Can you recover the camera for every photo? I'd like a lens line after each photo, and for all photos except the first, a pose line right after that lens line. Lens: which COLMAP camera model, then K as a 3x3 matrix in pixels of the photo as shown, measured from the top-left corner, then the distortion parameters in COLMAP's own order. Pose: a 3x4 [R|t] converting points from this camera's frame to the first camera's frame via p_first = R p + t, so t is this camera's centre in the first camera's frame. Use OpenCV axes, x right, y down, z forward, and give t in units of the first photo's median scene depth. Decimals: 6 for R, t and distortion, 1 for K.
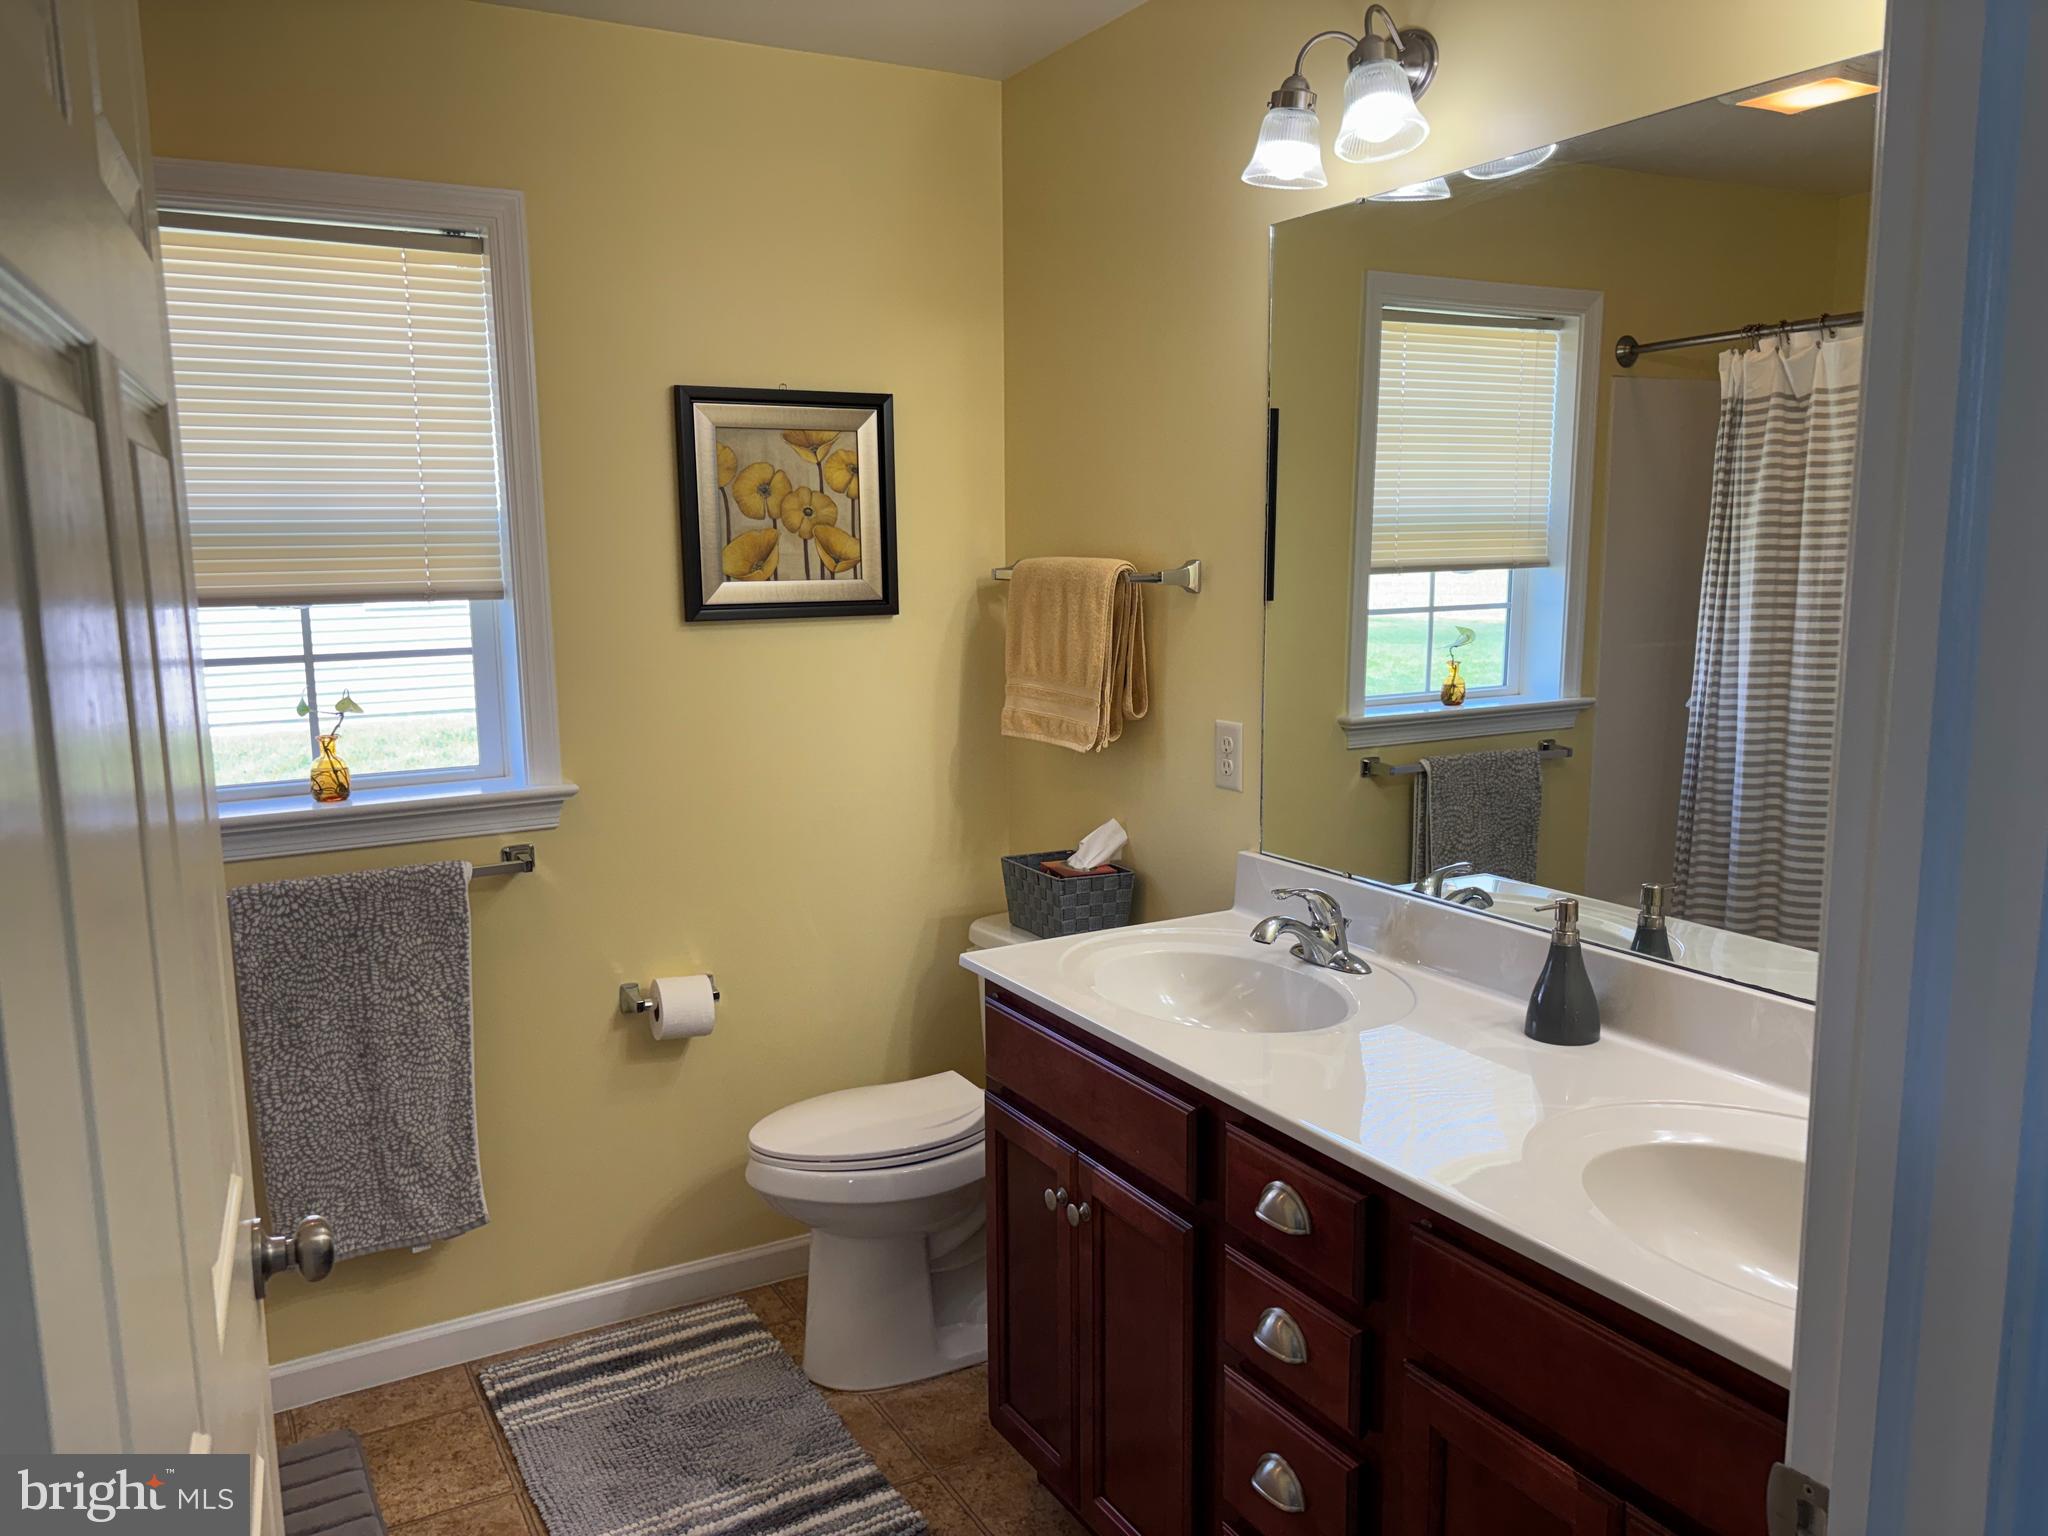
lens RADIAL K [[1535.6, 0, 1012.1], [0, 1535.6, 774.4], [0, 0, 1]] dist [0.025613, -0.013178]
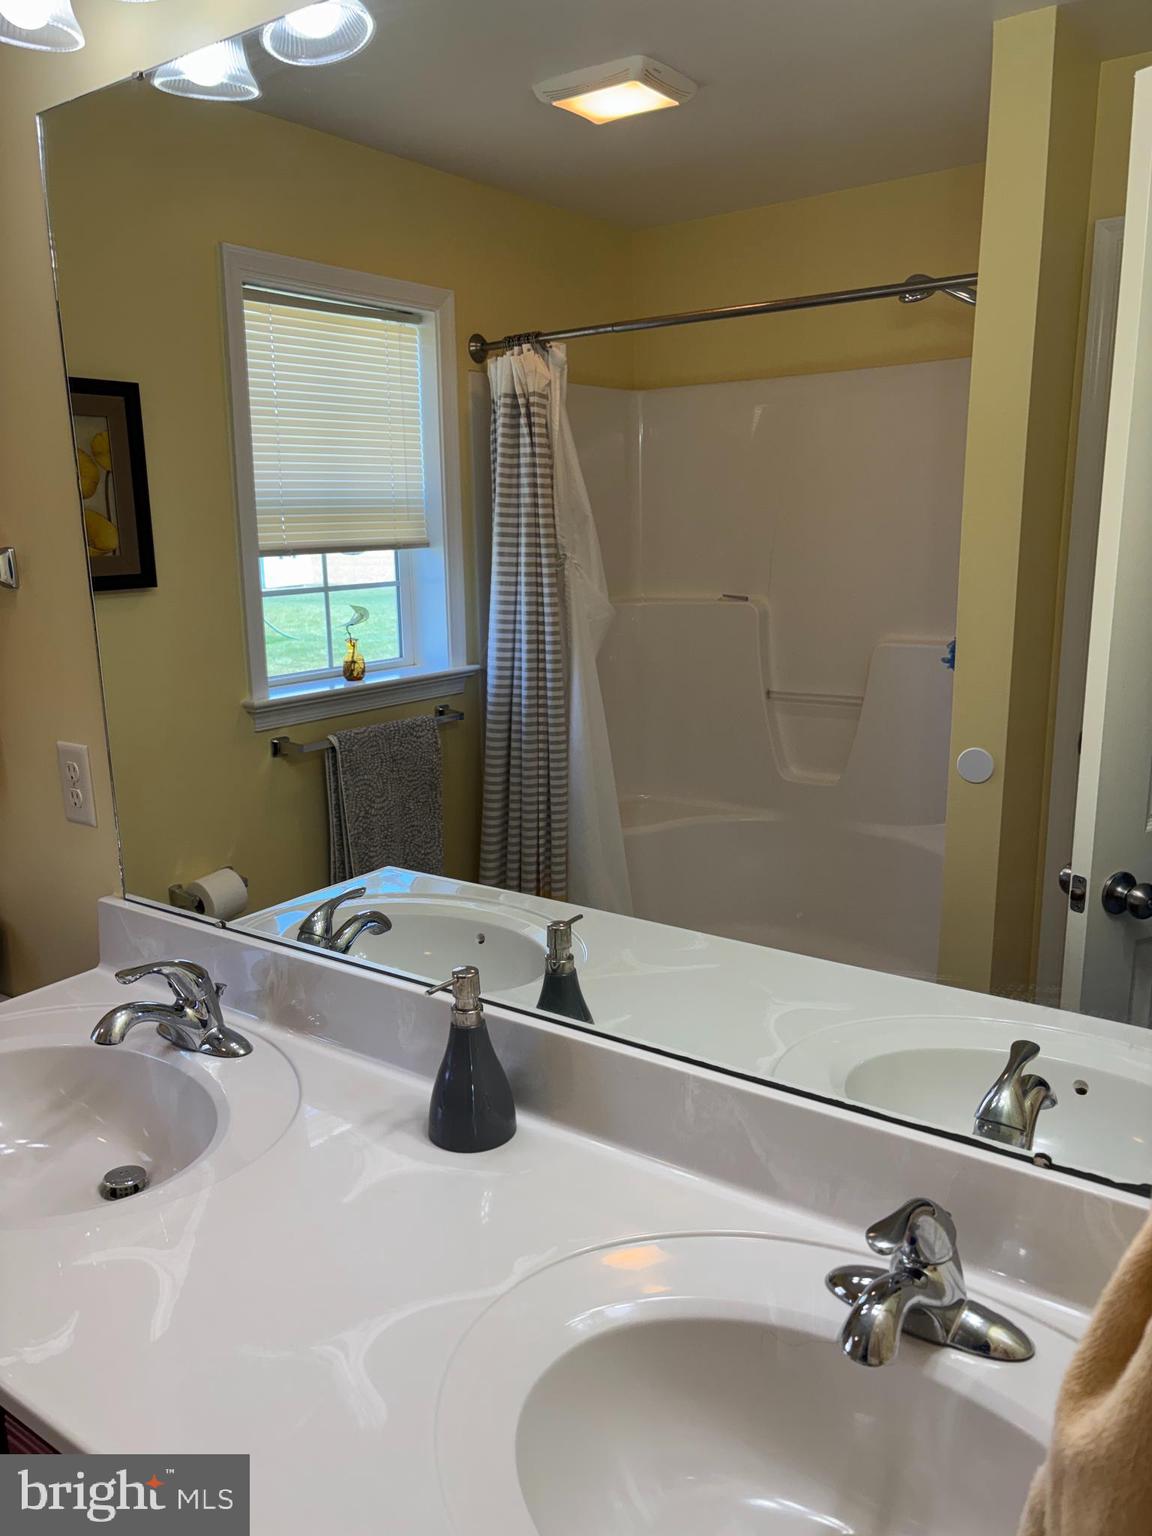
lens RADIAL K [[1151.7, 0, 575.6], [0, 1151.7, 770.1], [0, 0, 1]] dist [0.025613, -0.013178]
pose [[0.901735, -0.102420, 0.419982, 0.086887], [0.077869, 0.994120, 0.075243, -0.032496], [-0.425219, -0.035145, 0.904408, 0.222428]]
